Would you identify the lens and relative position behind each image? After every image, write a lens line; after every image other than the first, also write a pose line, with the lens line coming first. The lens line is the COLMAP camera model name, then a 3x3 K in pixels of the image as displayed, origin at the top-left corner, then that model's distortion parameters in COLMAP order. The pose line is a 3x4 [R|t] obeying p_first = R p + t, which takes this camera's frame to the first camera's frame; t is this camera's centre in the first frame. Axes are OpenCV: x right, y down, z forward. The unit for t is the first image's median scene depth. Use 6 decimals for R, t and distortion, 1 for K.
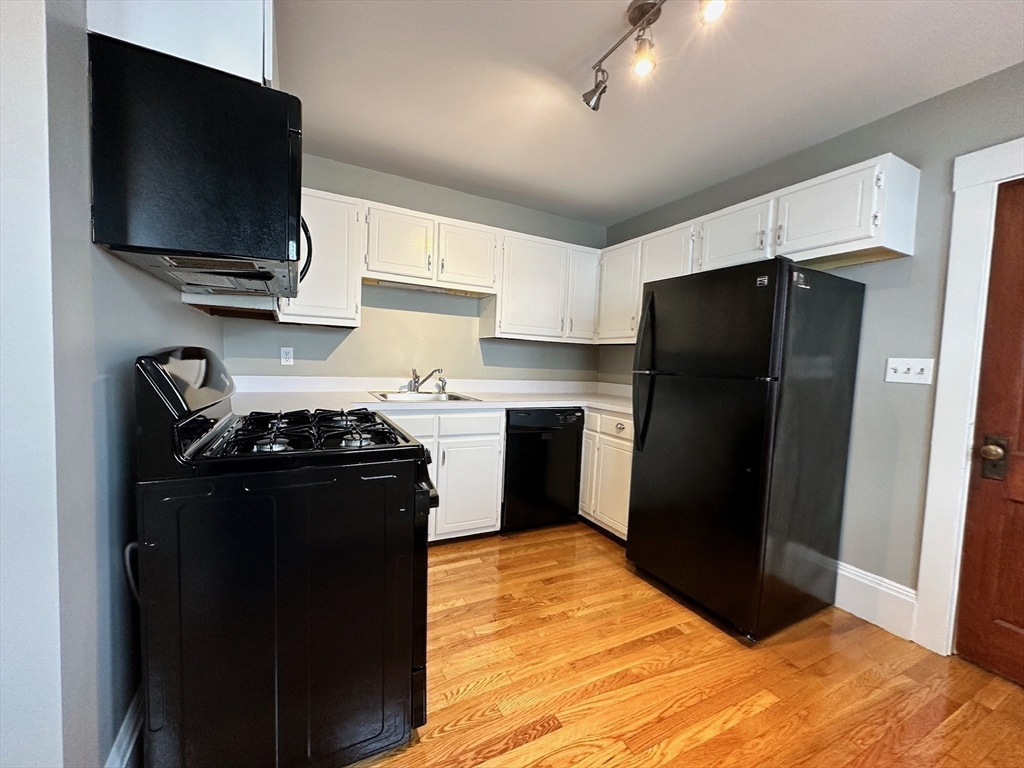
lens RADIAL K [[409.0, 0, 511.7], [0, 409.0, 381.1], [0, 0, 1]] dist [-0.004509, 0.000324]
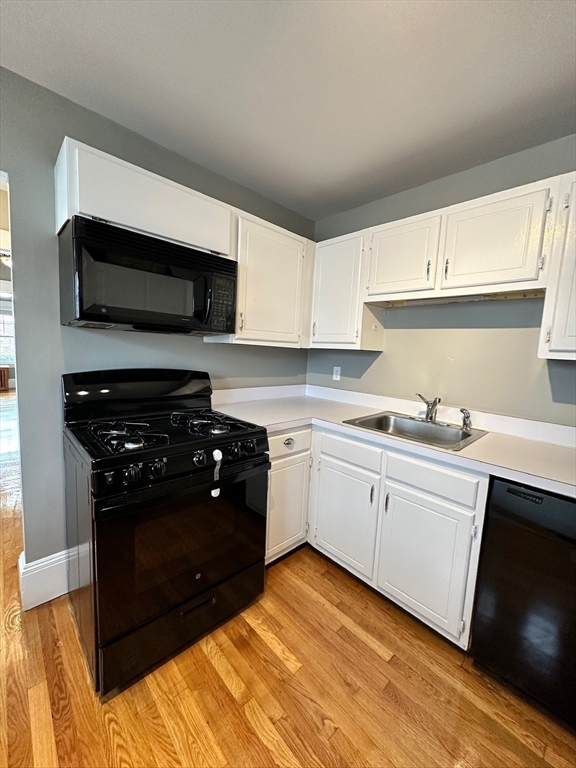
lens RADIAL K [[306.7, 0, 289.0], [0, 306.7, 381.4], [0, 0, 1]] dist [-0.004509, 0.000324]
pose [[0.279646, 0.073762, -0.957265, 0.329645], [-0.089053, 0.994739, 0.050634, -0.068651], [0.955964, 0.071088, 0.284744, 0.556831]]
